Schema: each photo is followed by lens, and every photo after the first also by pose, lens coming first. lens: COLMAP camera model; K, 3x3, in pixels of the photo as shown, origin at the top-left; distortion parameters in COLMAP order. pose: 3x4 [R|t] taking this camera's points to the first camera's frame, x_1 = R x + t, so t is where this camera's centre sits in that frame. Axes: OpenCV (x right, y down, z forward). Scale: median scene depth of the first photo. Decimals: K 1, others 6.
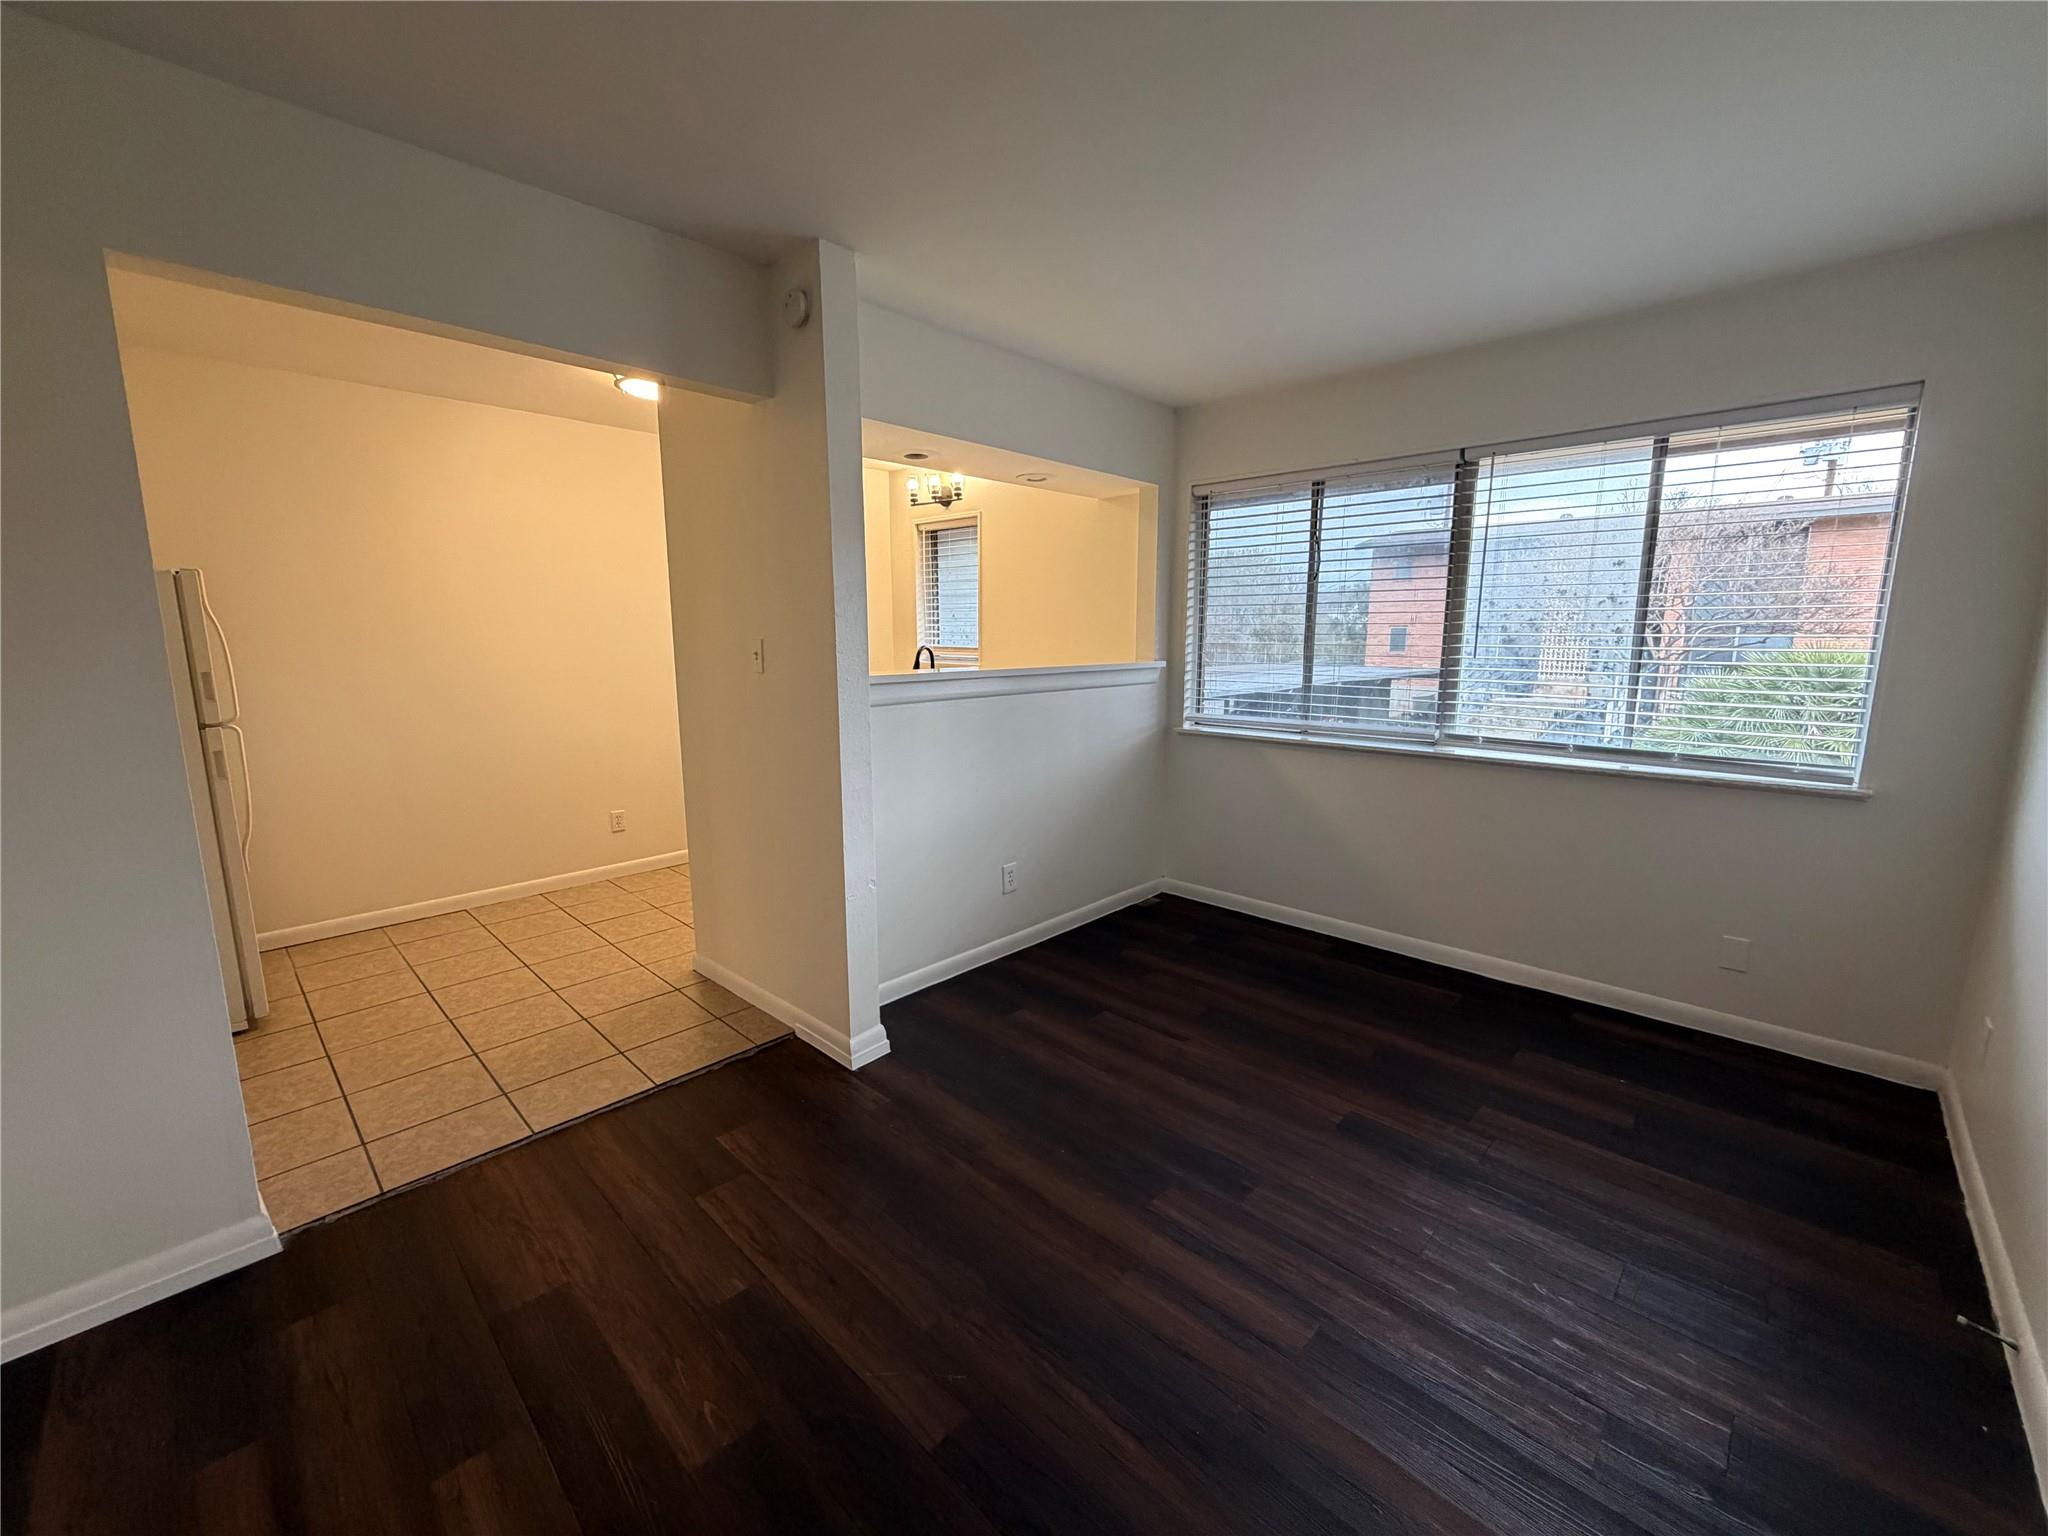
lens RADIAL K [[818.8, 0, 1011.9], [0, 818.8, 765.4], [0, 0, 1]] dist [0.002390, 0.000438]
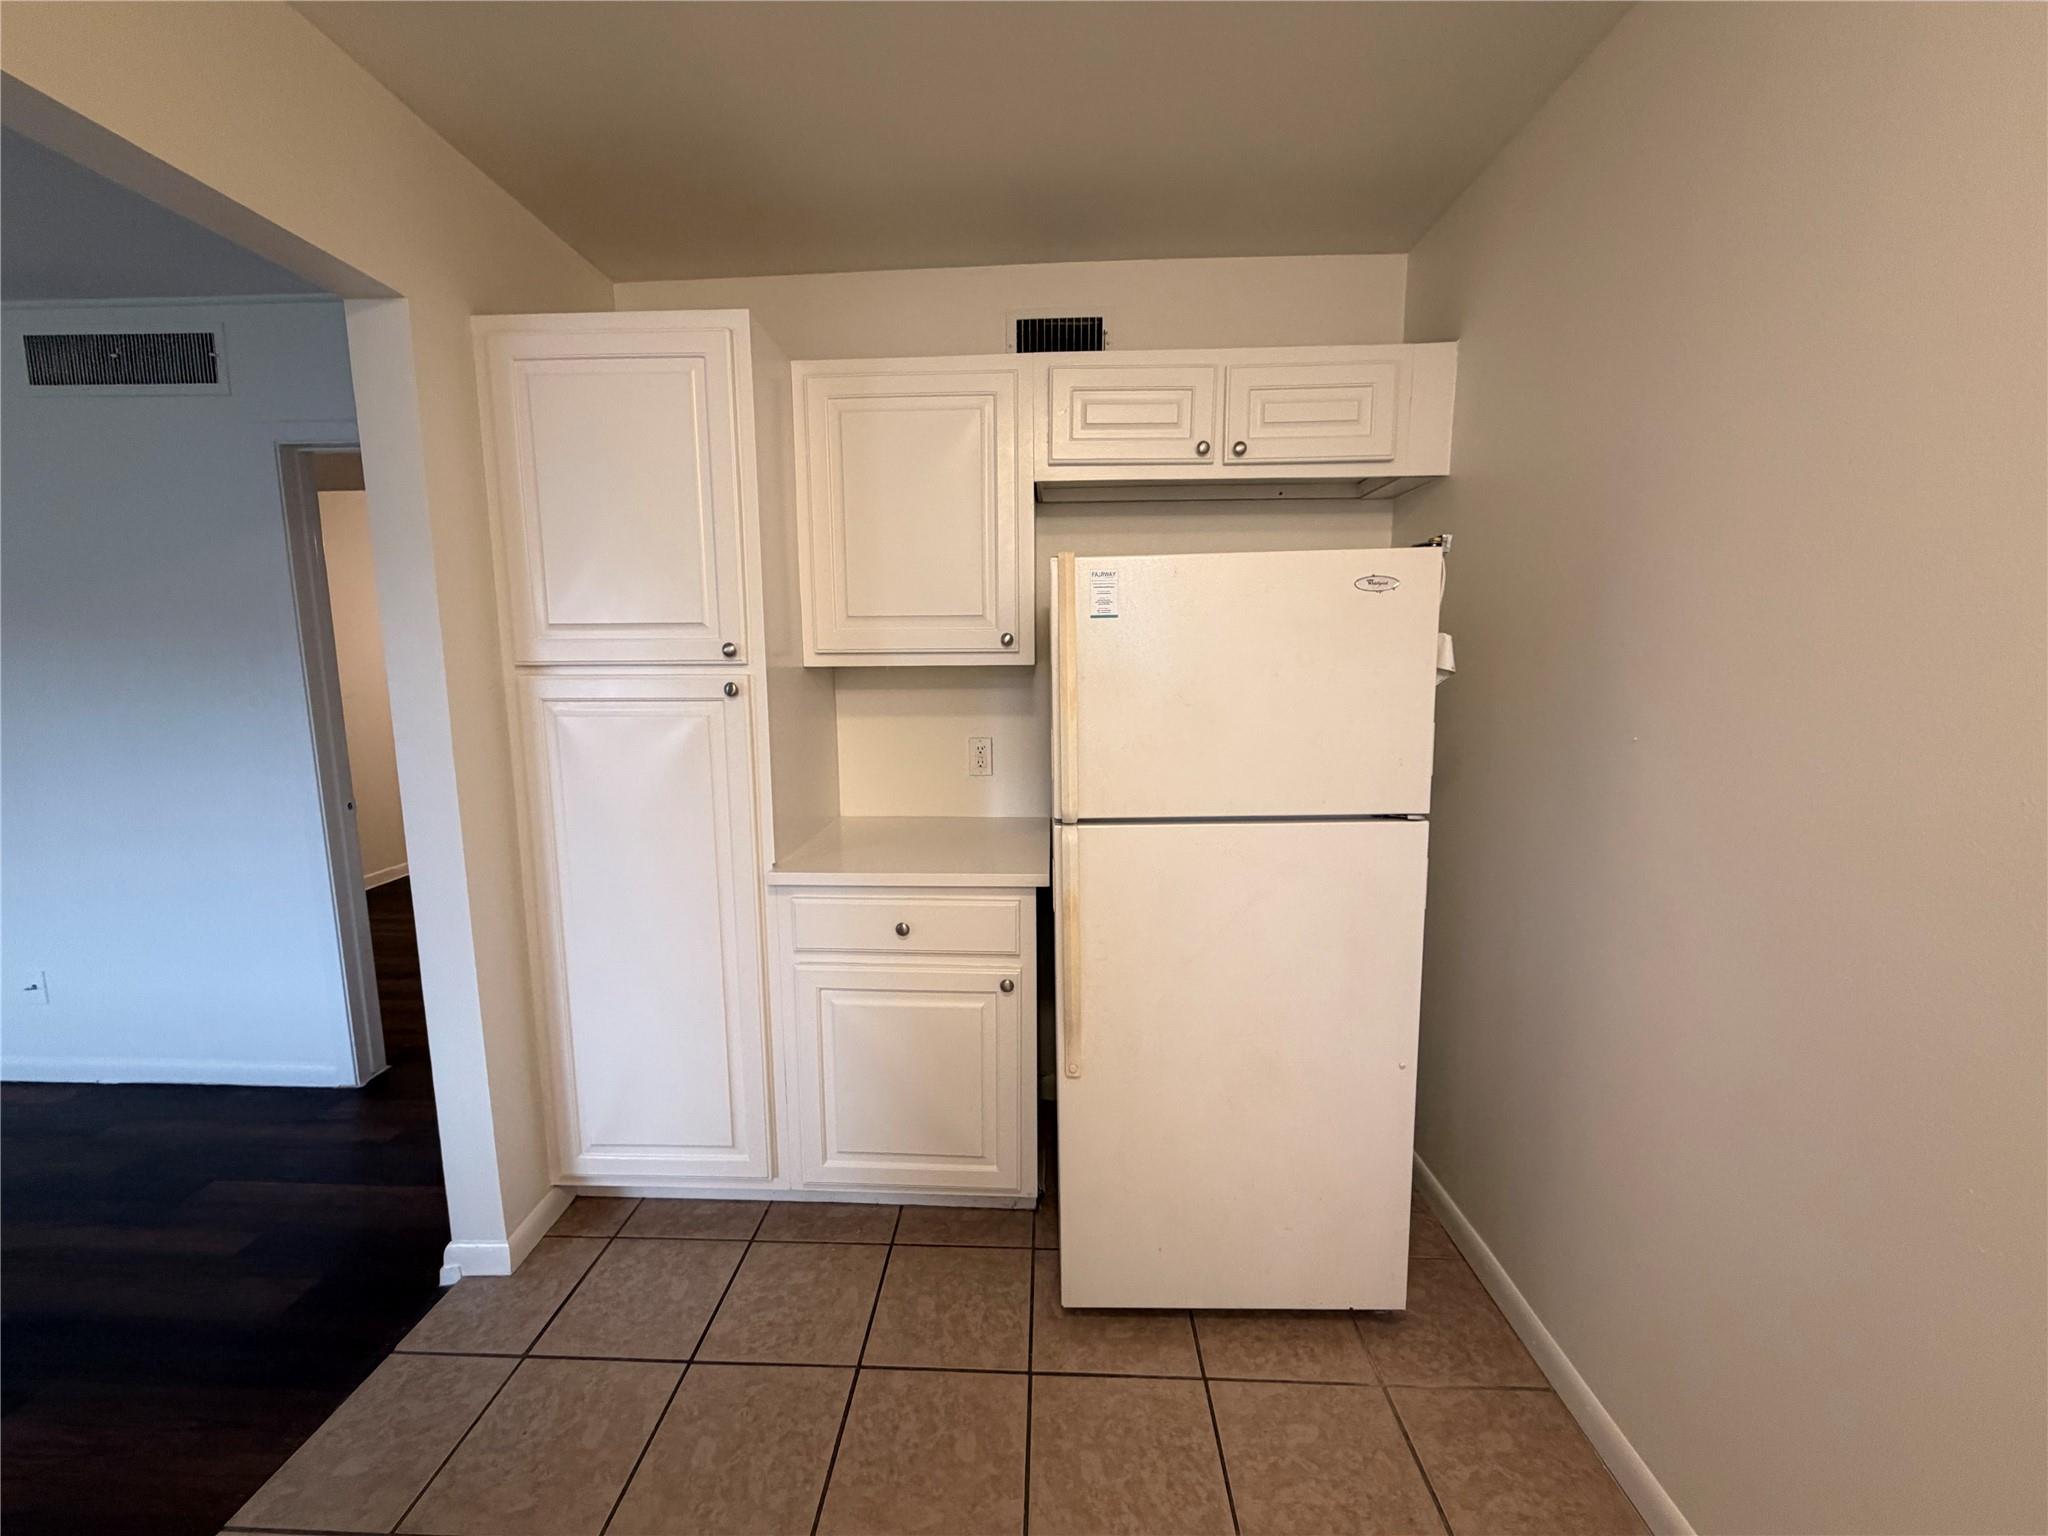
lens RADIAL K [[818.8, 0, 1011.9], [0, 818.8, 765.4], [0, 0, 1]] dist [0.002390, 0.000438]
pose [[-0.751404, 0.106150, -0.651248, -0.479241], [-0.086305, 0.962686, 0.256491, -0.190436], [0.654174, 0.248934, -0.714204, 1.155609]]
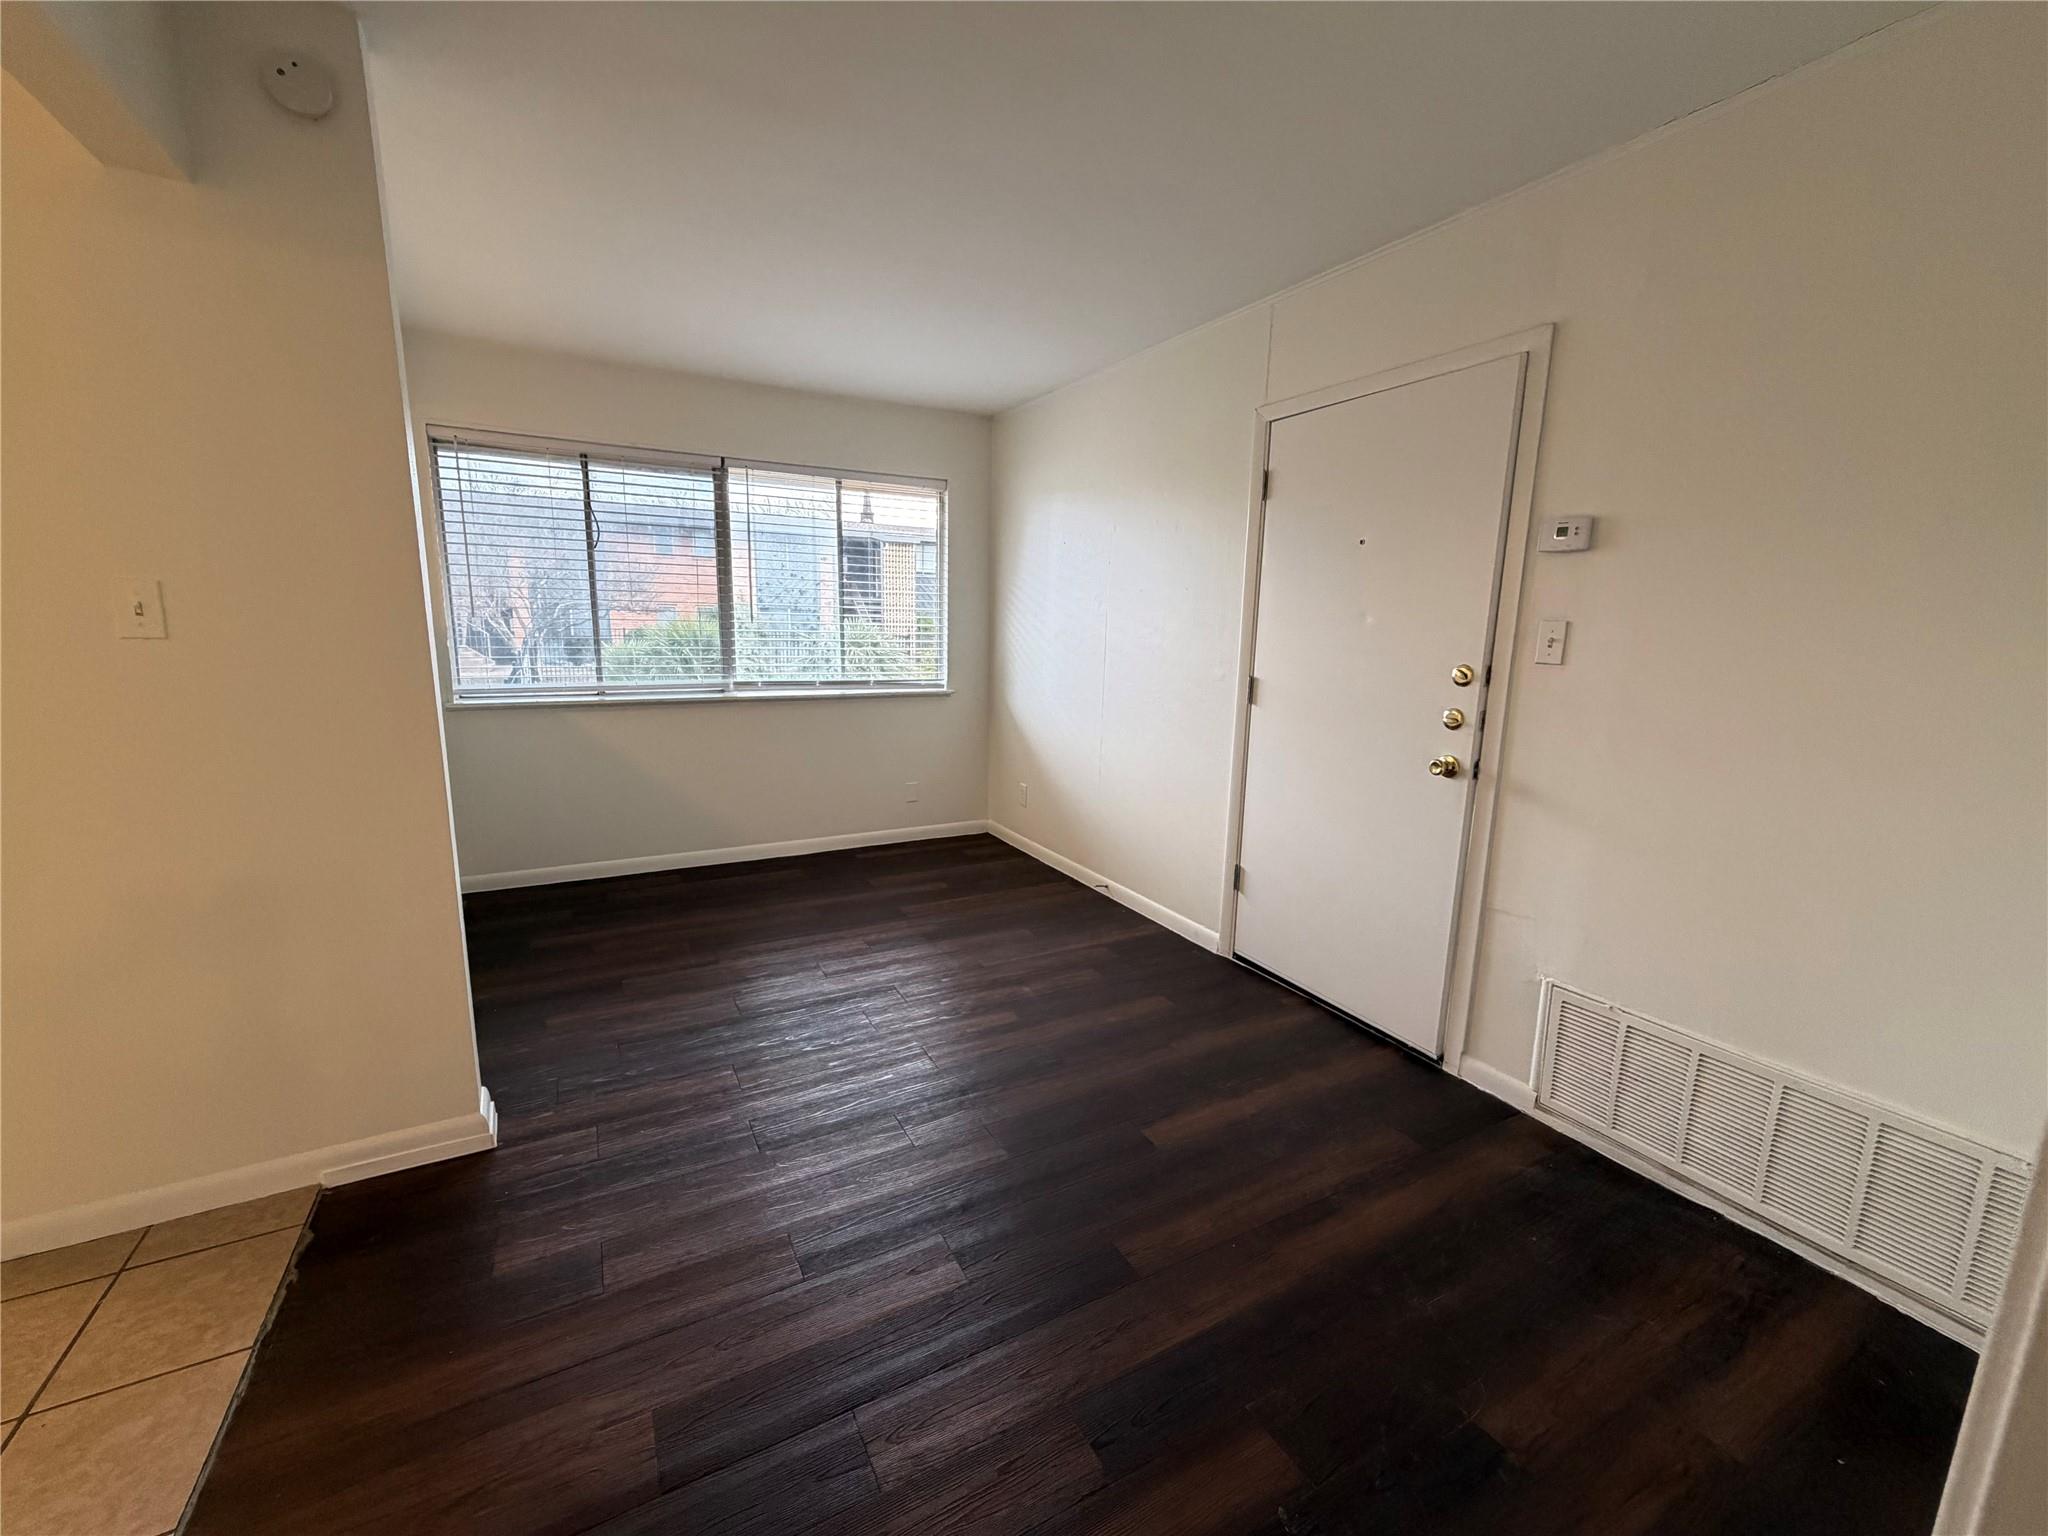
lens RADIAL K [[818.8, 0, 1011.9], [0, 818.8, 765.4], [0, 0, 1]] dist [0.002390, 0.000438]
pose [[0.301053, -0.162300, 0.939694, -0.584563], [0.131436, 0.983068, 0.127682, -0.017105], [-0.944506, 0.085070, 0.317288, 0.205524]]
